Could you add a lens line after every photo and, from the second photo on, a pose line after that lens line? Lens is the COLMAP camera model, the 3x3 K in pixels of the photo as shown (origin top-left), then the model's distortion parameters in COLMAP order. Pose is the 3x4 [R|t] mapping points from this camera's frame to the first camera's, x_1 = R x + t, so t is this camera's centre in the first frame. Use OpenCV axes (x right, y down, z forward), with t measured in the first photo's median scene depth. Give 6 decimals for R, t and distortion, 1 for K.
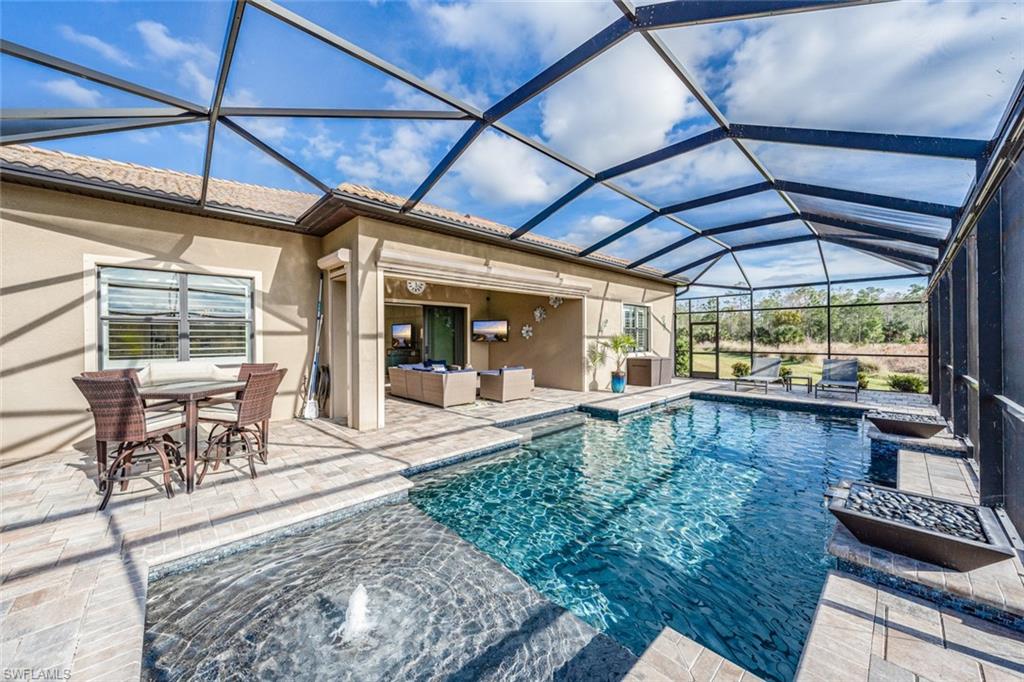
lens RADIAL K [[370.5, 0, 512.0], [0, 370.5, 341.0], [0, 0, 1]] dist [0.000086, 0.000156]
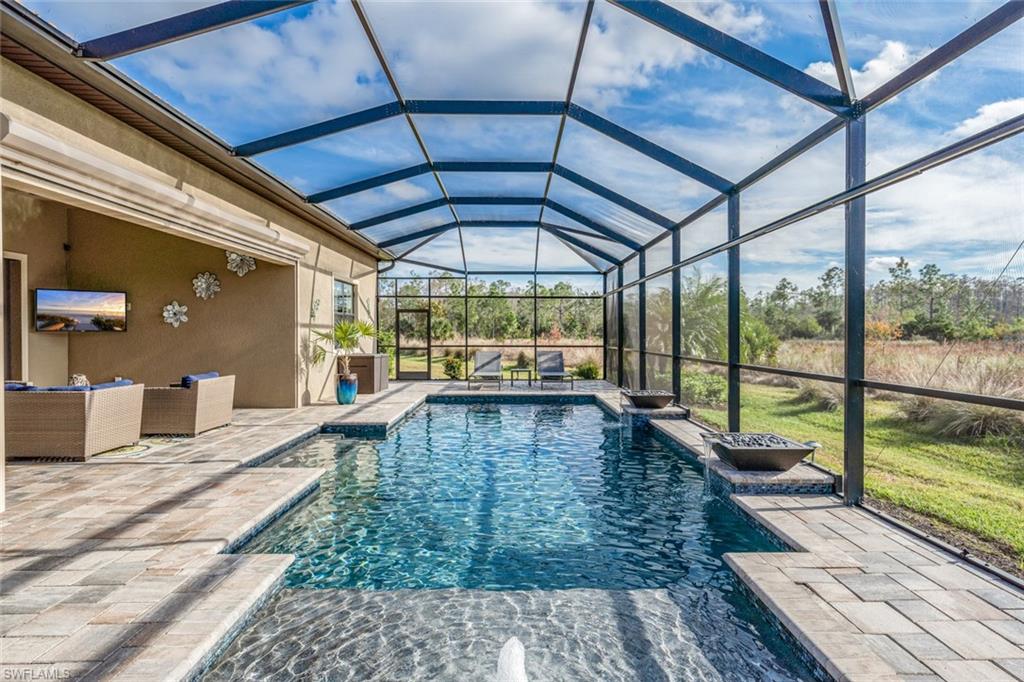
lens RADIAL K [[551.1, 0, 512.0], [0, 551.1, 341.0], [0, 0, 1]] dist [0.016242, 0.000170]
pose [[0.685777, -0.006037, 0.727787, -0.247479], [0.001874, 0.999977, 0.006529, 0.012315], [-0.727810, -0.003114, 0.685772, 0.049263]]
